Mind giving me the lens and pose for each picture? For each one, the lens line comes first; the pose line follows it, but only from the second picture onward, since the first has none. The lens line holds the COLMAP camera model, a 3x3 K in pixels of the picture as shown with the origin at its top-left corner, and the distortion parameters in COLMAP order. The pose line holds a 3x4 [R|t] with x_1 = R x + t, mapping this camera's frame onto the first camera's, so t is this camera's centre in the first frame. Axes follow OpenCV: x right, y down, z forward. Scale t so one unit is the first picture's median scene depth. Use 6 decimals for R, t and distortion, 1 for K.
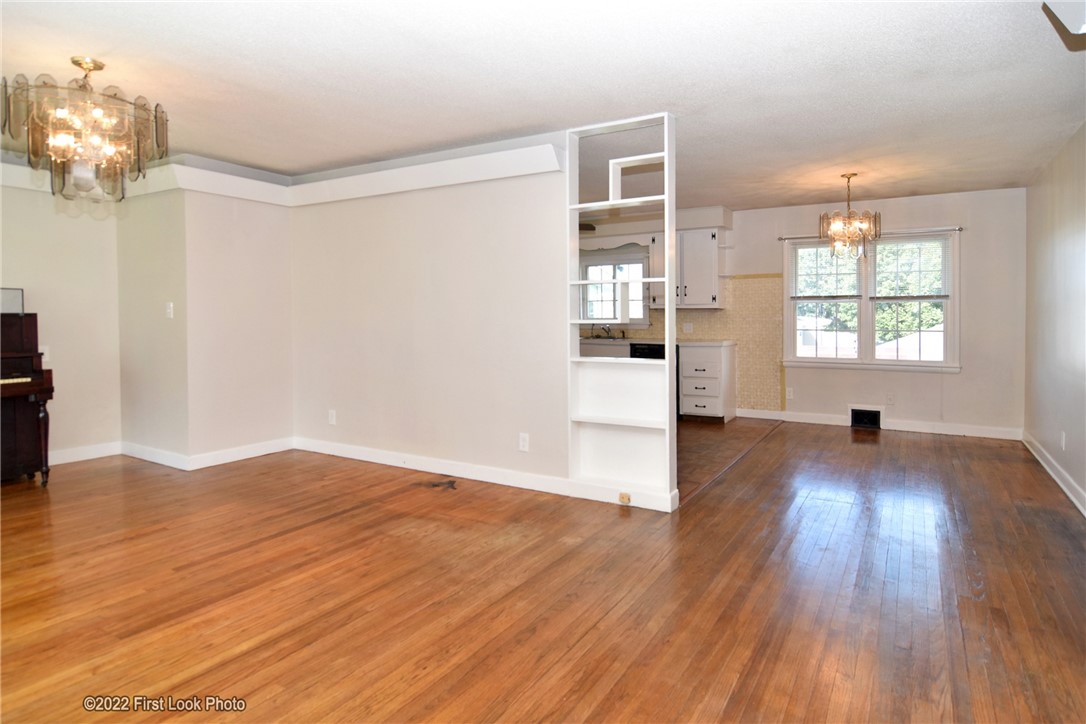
lens RADIAL K [[568.1, 0, 617.8], [0, 568.1, 335.2], [0, 0, 1]] dist [-0.018040, -0.000040]
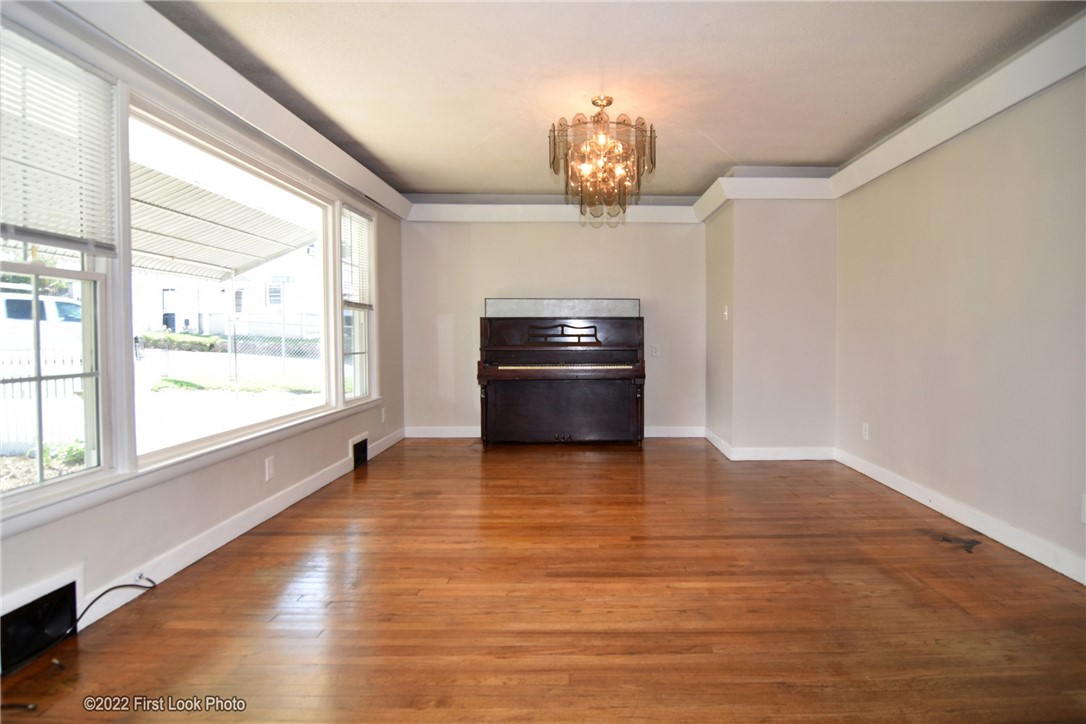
lens RADIAL K [[597.3, 0, 610.1], [0, 597.3, 359.7], [0, 0, 1]] dist [-0.018947, -0.001678]
pose [[0.483087, 0.035488, -0.874853, 0.191180], [-0.025743, 0.999322, 0.026321, 0.035641], [0.875194, 0.009806, 0.483673, 0.365628]]
